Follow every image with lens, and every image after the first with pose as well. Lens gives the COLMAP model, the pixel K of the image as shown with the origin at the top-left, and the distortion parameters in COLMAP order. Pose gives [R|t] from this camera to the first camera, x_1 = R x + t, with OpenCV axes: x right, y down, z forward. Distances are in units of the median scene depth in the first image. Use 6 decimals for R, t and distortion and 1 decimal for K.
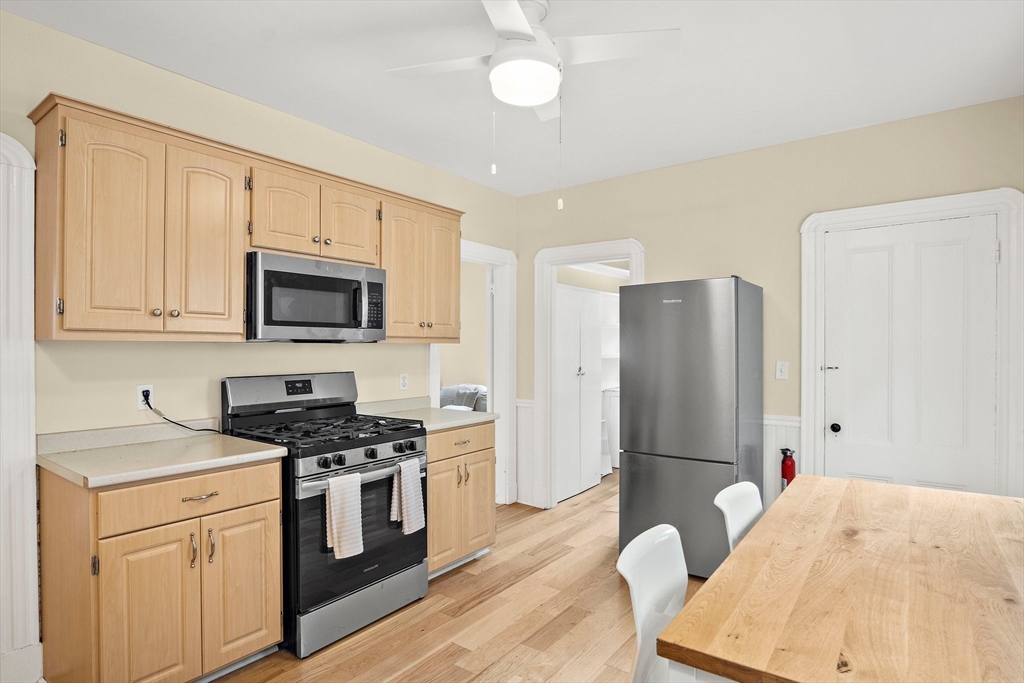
lens RADIAL K [[552.6, 0, 515.2], [0, 552.6, 348.6], [0, 0, 1]] dist [-0.031858, 0.008784]
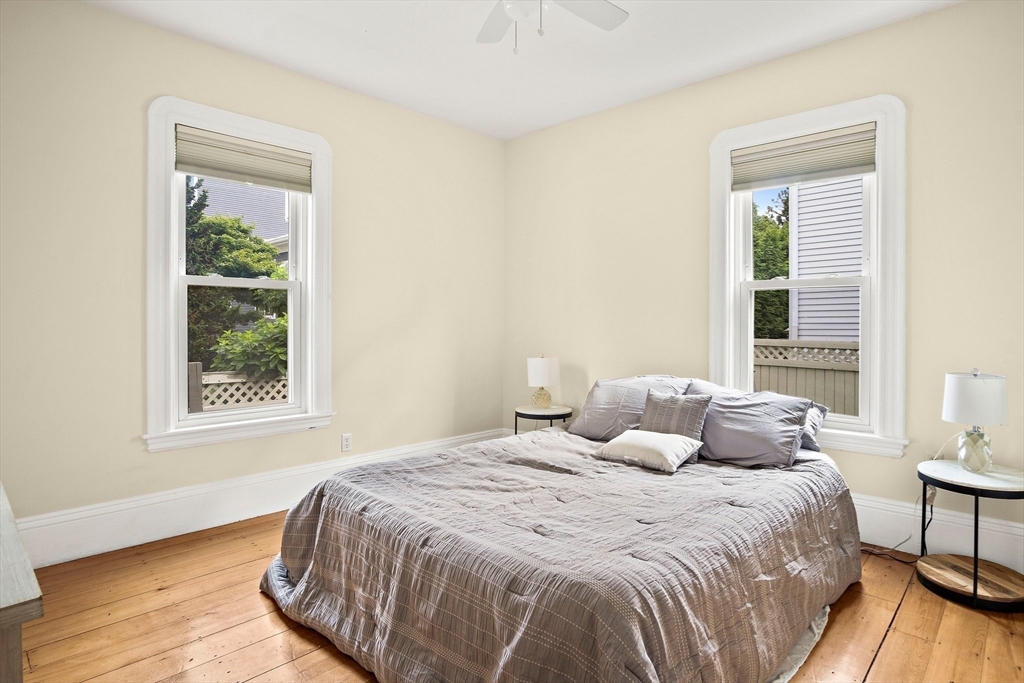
lens RADIAL K [[552.6, 0, 511.9], [0, 552.6, 335.3], [0, 0, 1]] dist [-0.031858, 0.008784]
pose [[0.990578, 0.004983, -0.136858, -0.447591], [-0.004793, 0.999987, 0.001722, 0.103059], [0.136865, -0.001050, 0.990589, 1.780238]]
